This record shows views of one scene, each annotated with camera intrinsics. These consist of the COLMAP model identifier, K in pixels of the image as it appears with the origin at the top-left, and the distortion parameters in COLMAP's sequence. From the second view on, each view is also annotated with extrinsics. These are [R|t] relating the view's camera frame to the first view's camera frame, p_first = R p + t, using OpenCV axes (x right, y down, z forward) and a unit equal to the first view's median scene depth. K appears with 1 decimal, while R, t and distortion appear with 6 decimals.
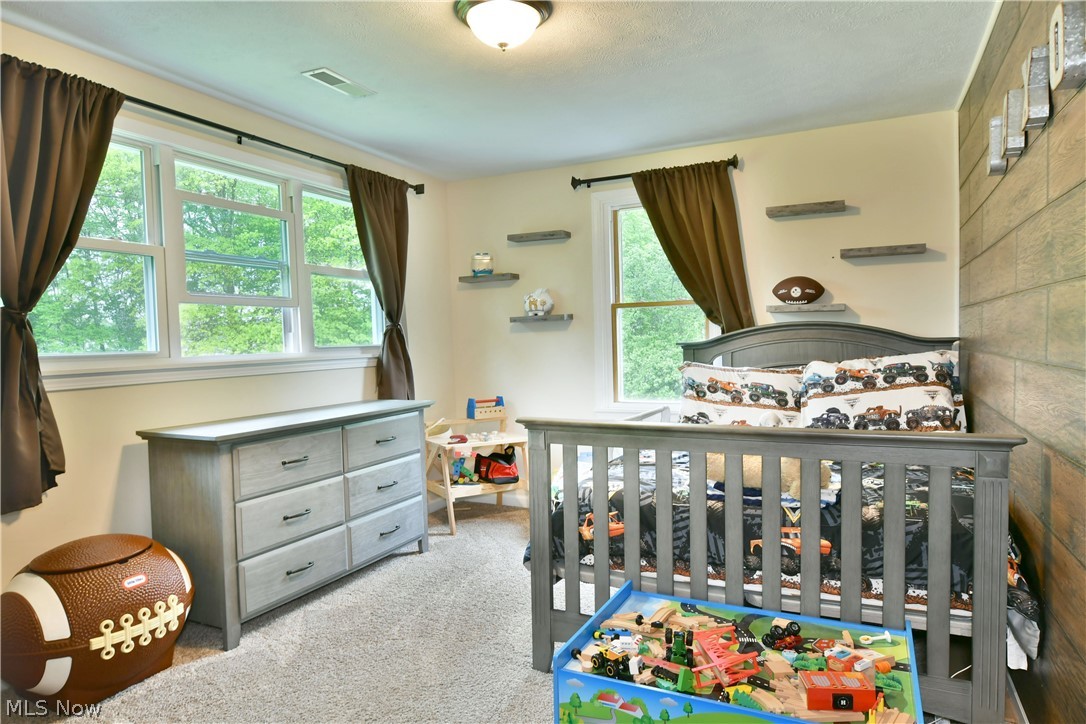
lens RADIAL K [[639.3, 0, 543.0], [0, 639.3, 362.0], [0, 0, 1]] dist [-0.004130, -0.002189]
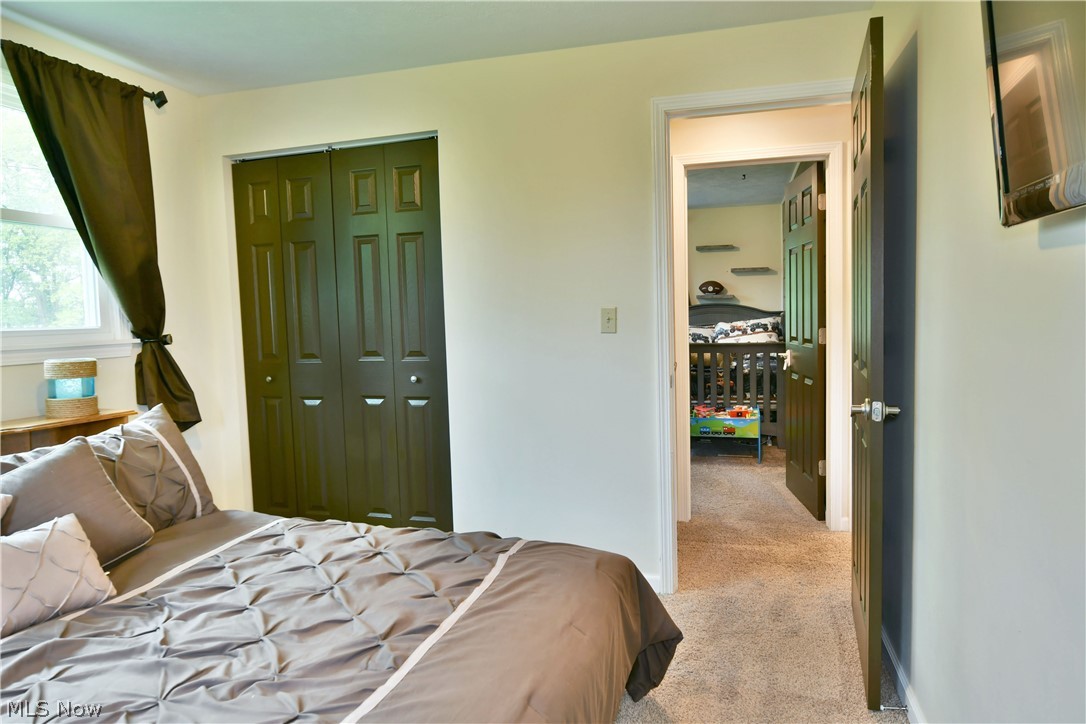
lens RADIAL K [[677.4, 0, 543.0], [0, 677.4, 362.0], [0, 0, 1]] dist [0.005318, -0.010594]
pose [[0.981626, -0.018582, 0.189906, -0.642809], [0.011073, 0.999117, 0.040527, 0.035203], [-0.190492, -0.037679, 0.980965, -1.214029]]
